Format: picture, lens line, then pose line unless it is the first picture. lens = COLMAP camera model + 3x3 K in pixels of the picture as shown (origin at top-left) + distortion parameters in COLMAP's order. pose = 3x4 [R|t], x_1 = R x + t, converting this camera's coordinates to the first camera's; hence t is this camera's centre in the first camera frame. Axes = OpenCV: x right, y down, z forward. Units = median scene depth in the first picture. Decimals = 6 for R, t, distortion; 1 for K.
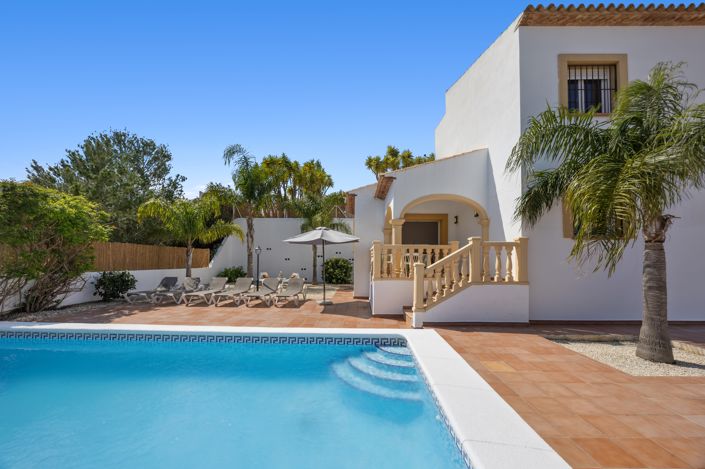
lens RADIAL K [[274.7, 0, 352.5], [0, 274.7, 254.6], [0, 0, 1]] dist [-0.000696, -0.000165]
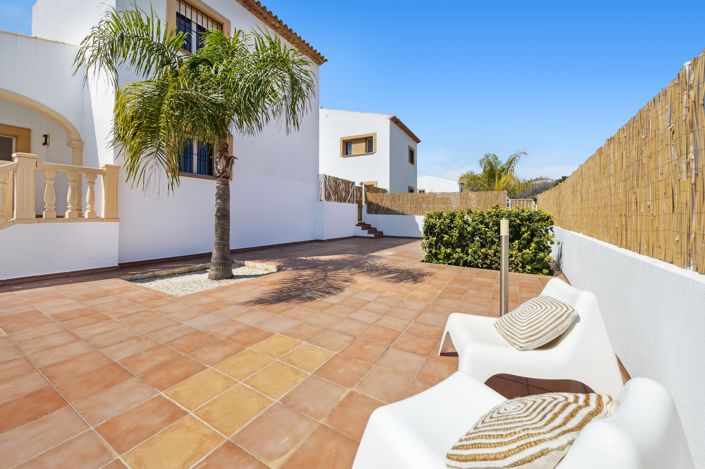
lens RADIAL K [[274.3, 0, 351.0], [0, 274.3, 214.0], [0, 0, 1]] dist [-0.000148, -0.000057]
pose [[0.491671, 0.005363, 0.870764, 0.258499], [-0.024842, 0.999660, 0.007870, 0.062456], [-0.870426, -0.025501, 0.491638, -0.035463]]
